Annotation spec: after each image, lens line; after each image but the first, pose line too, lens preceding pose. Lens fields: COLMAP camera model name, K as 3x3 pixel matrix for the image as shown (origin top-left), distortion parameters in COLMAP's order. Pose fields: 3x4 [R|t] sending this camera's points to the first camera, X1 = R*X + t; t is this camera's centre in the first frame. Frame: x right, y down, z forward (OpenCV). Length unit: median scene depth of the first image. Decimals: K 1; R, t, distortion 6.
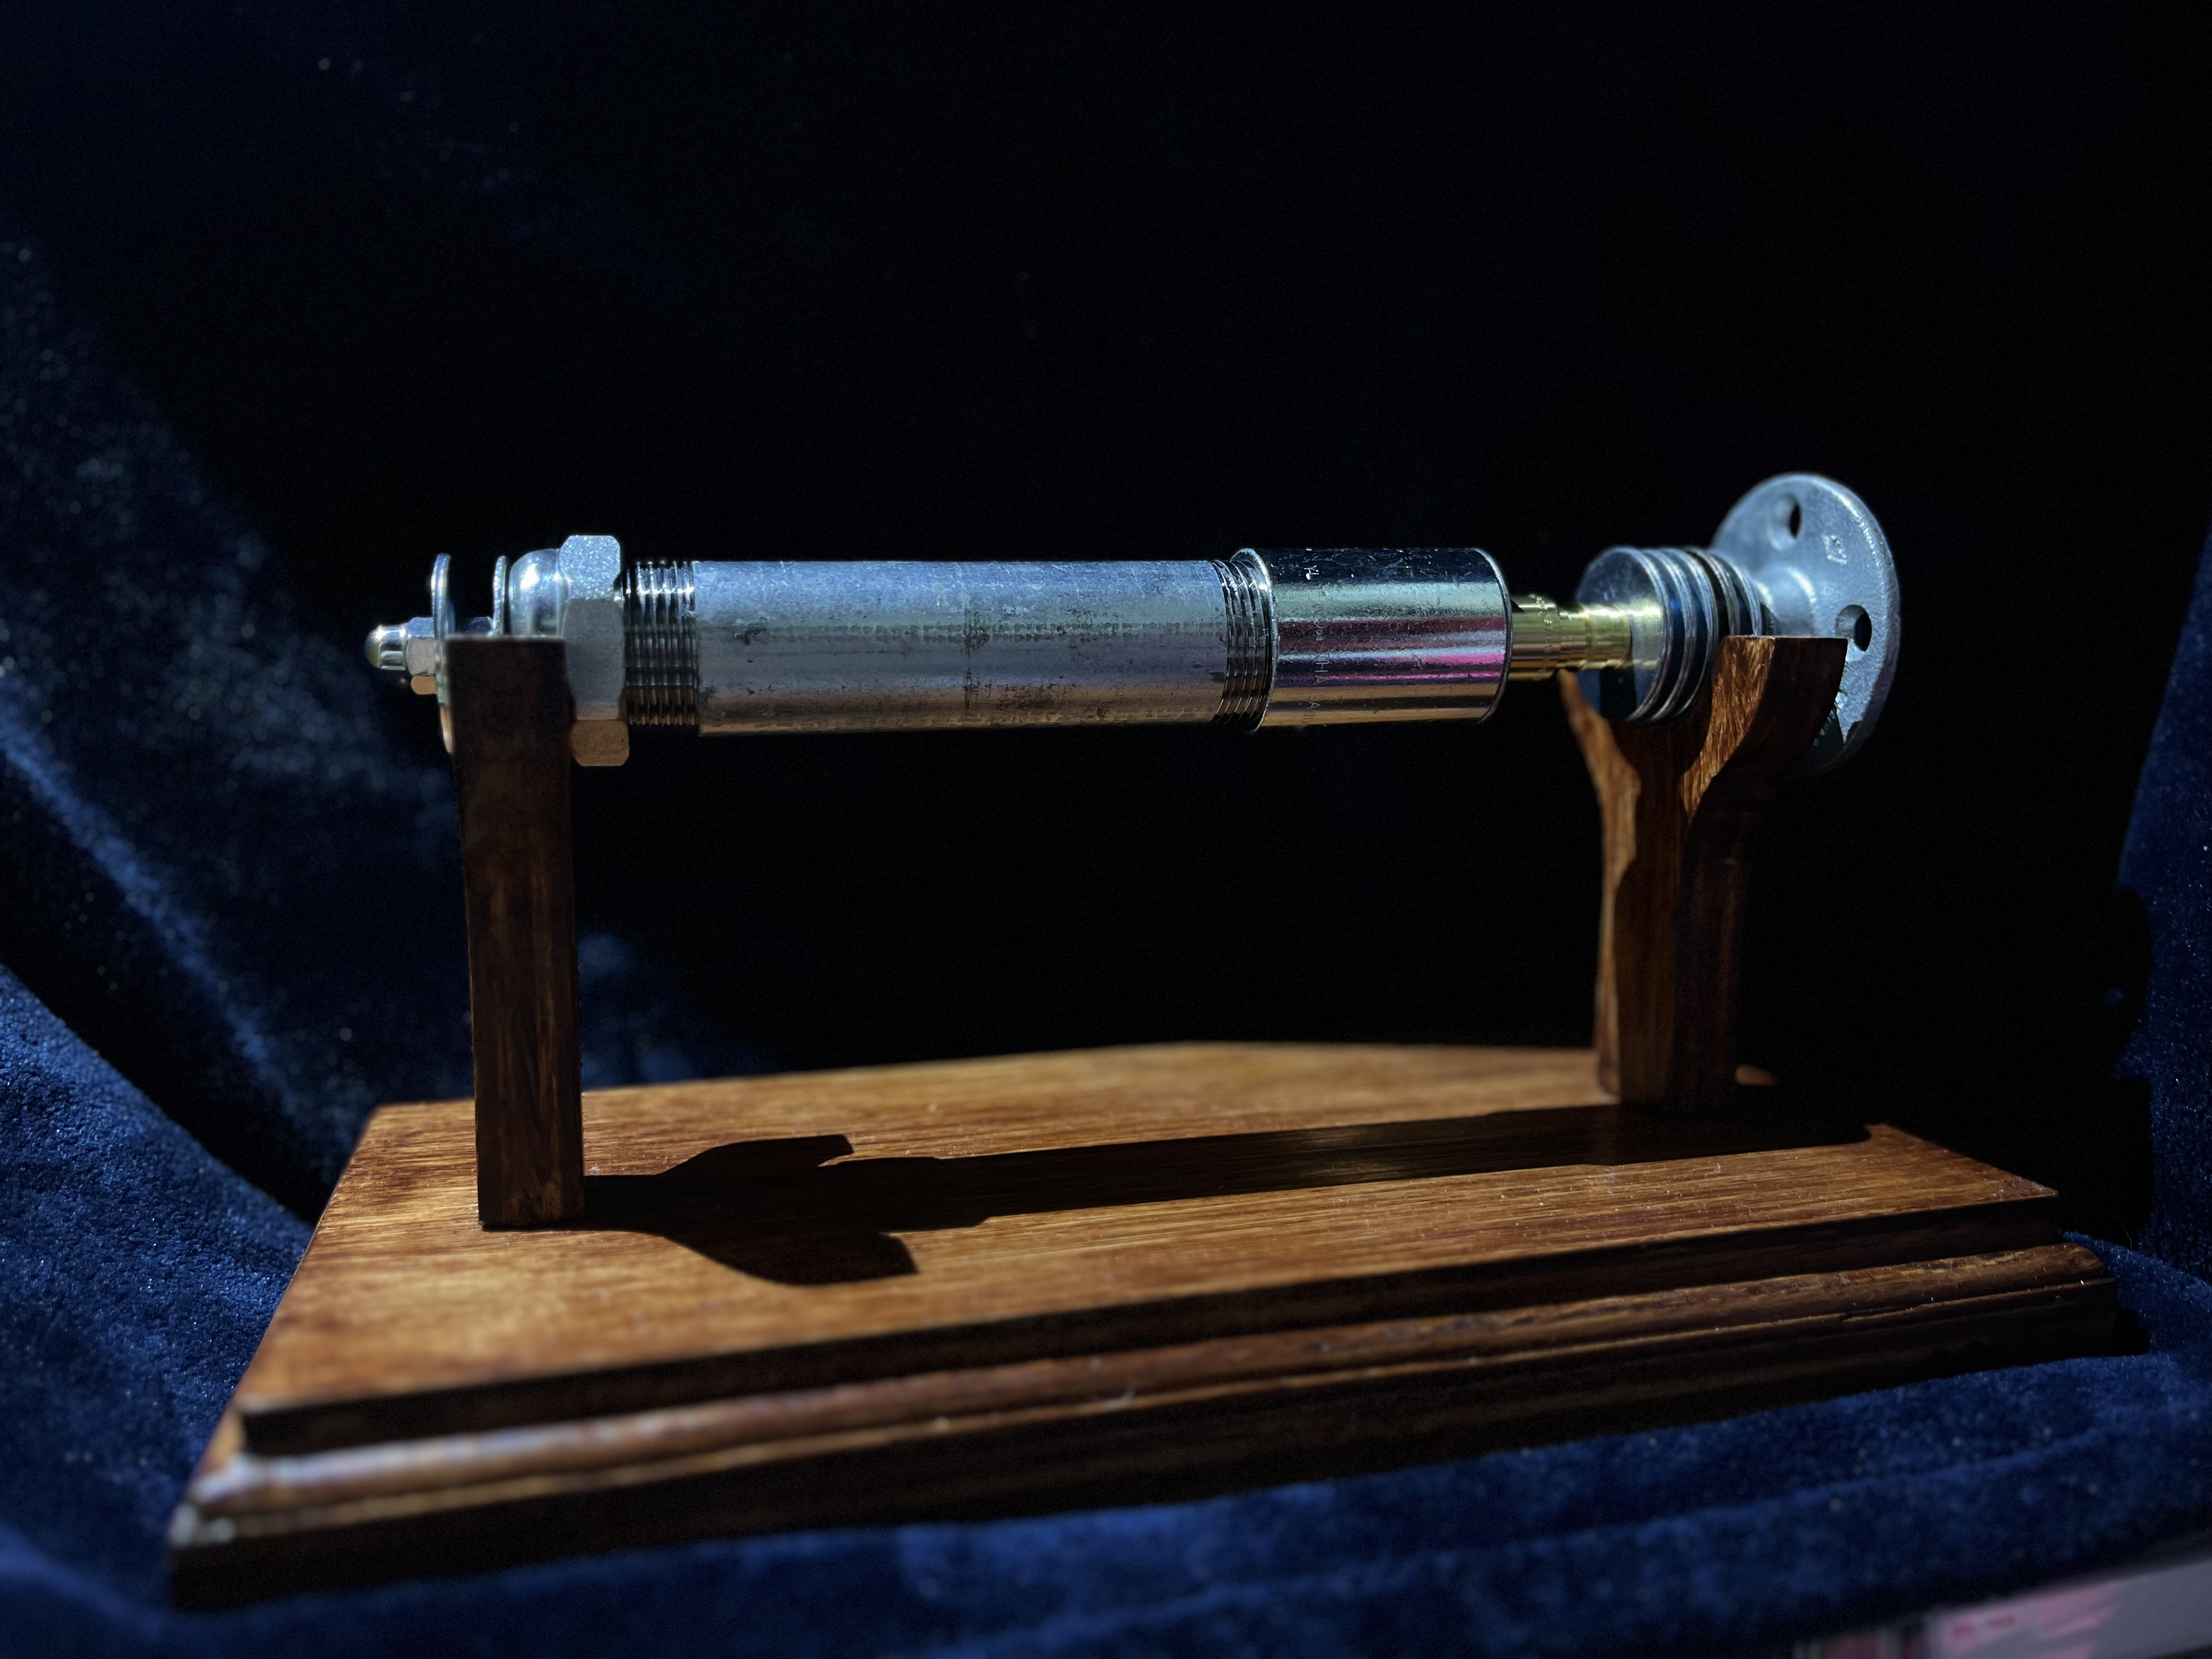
lens RADIAL K [[1699.3, 0, 1107.3], [0, 1699.3, 896.0], [0, 0, 1]] dist [0.006783, -0.000119]
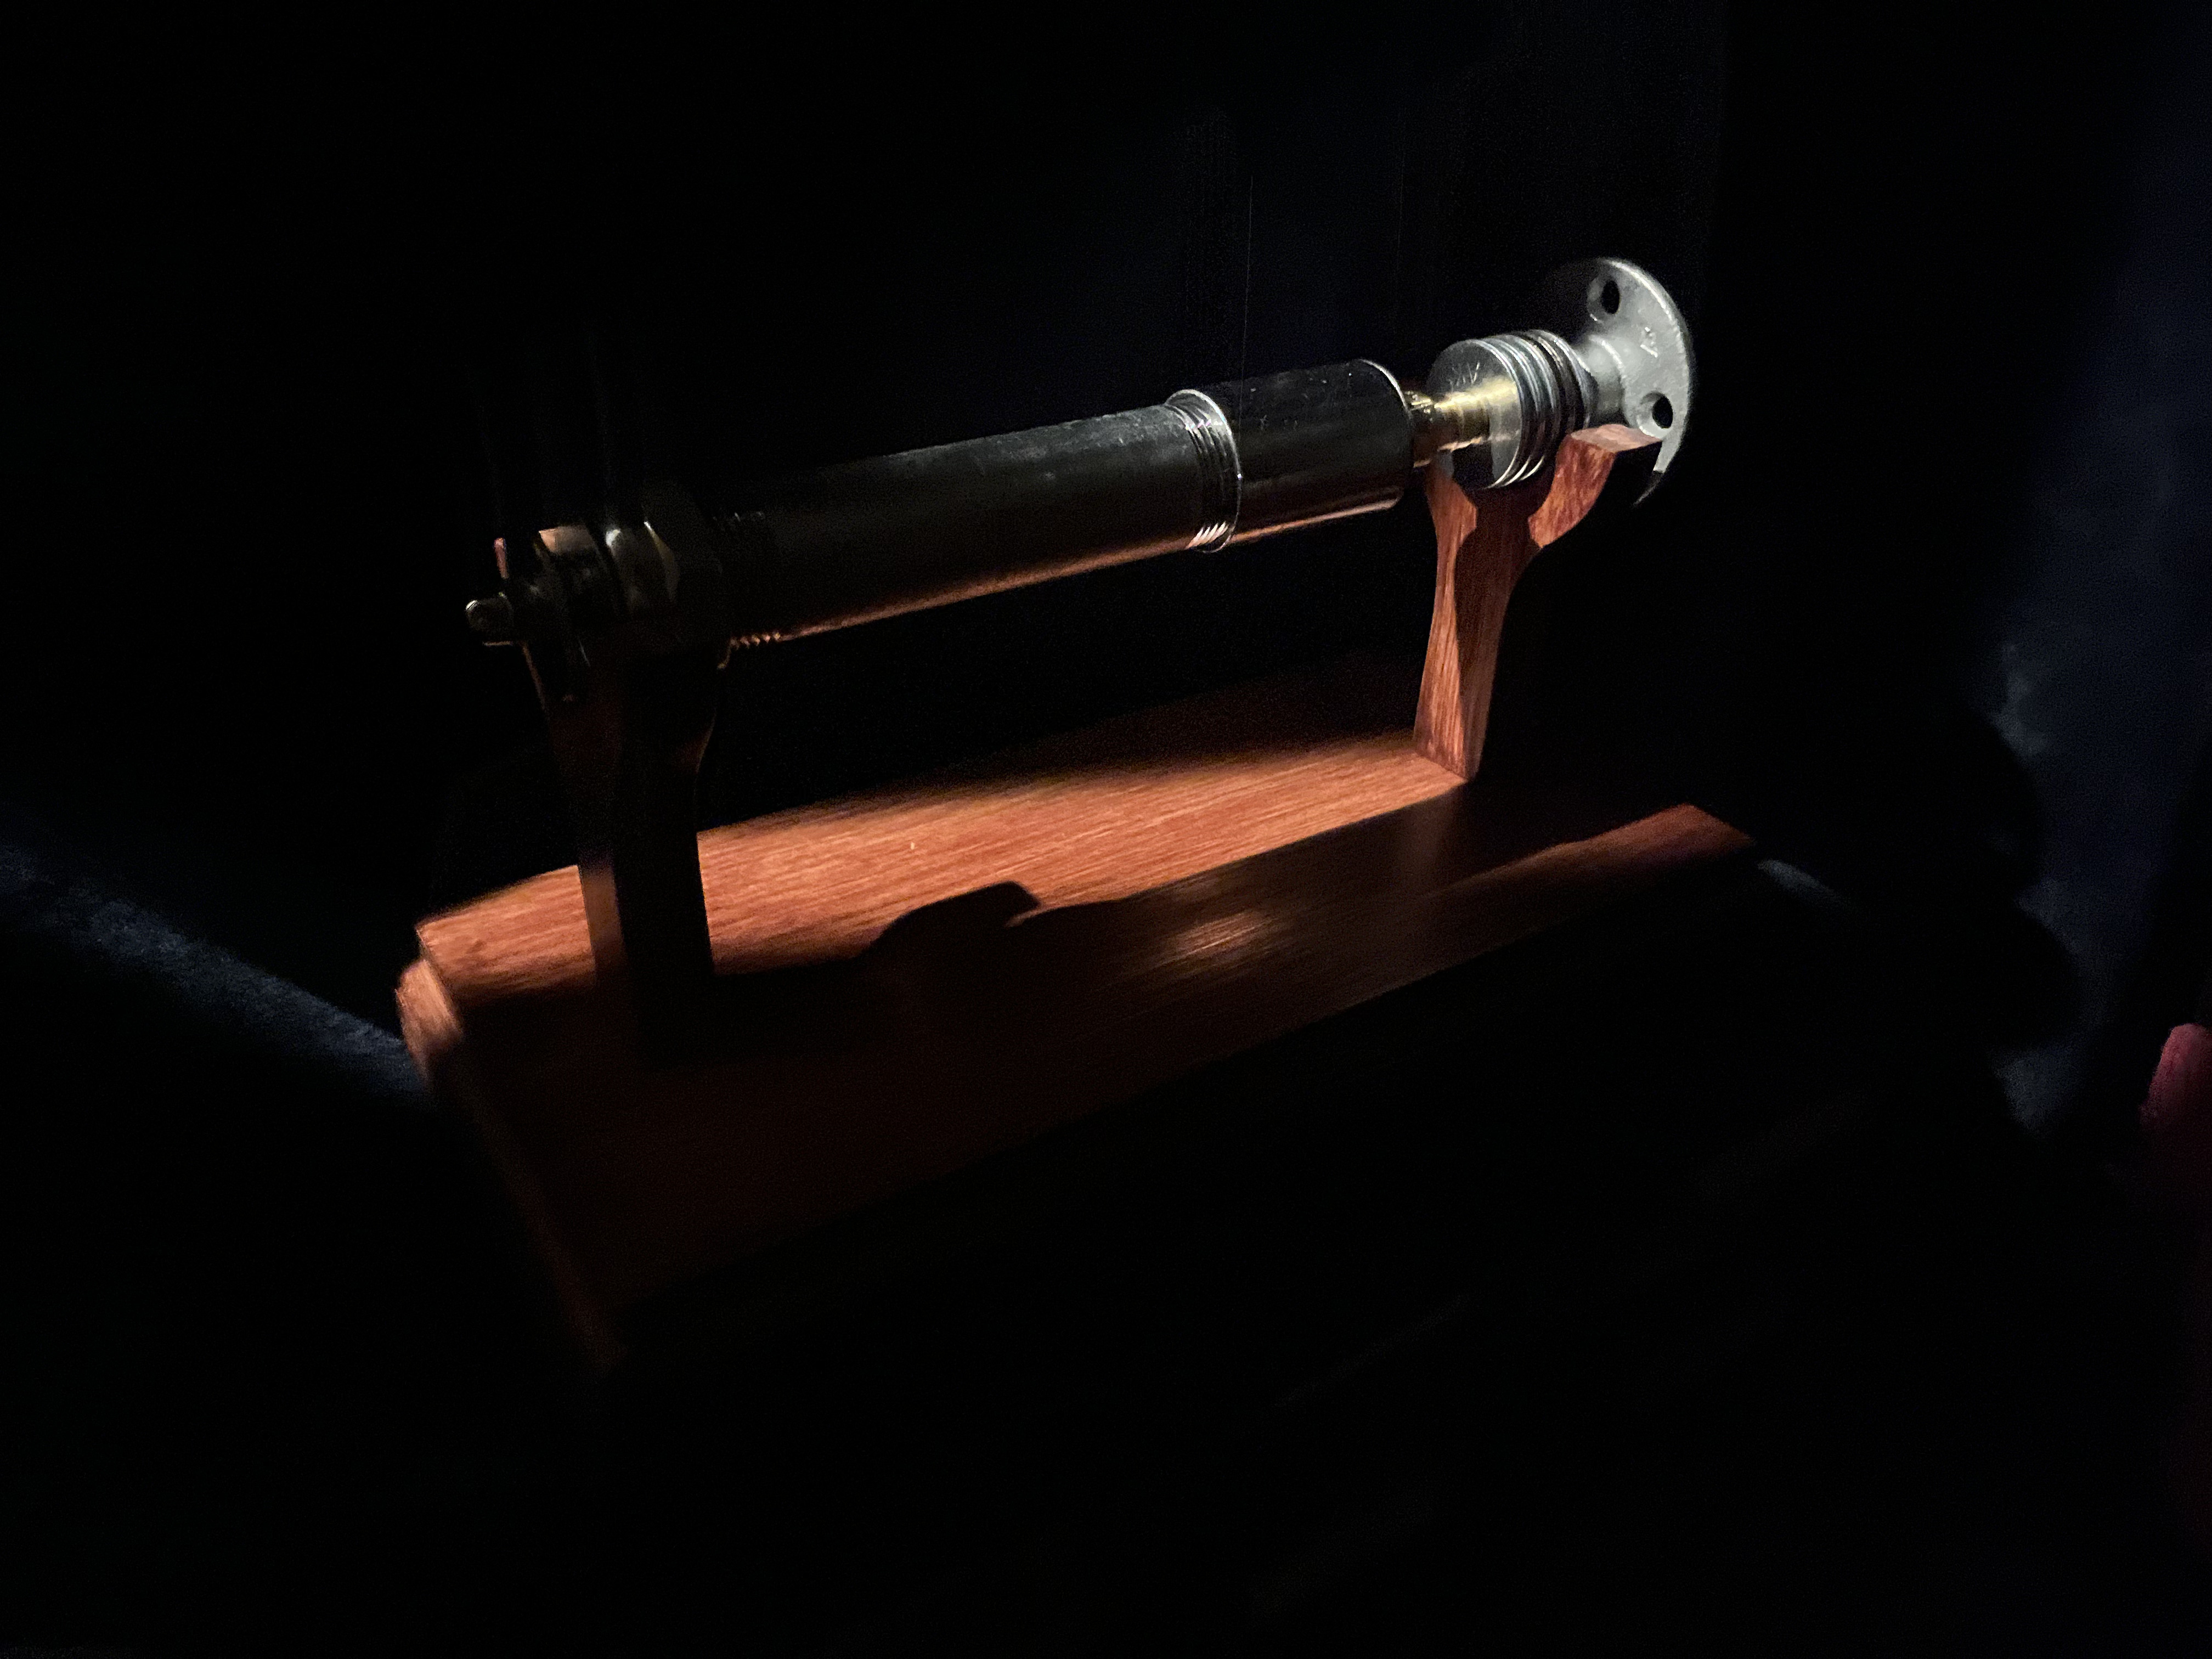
lens RADIAL K [[1697.9, 0, 1084.2], [0, 1697.9, 836.4], [0, 0, 1]] dist [0.082412, -0.077497]
pose [[0.960676, -0.132429, 0.244060, -0.337722], [0.032124, 0.926049, 0.376034, -0.395399], [-0.275809, -0.353406, 0.893887, -0.112415]]
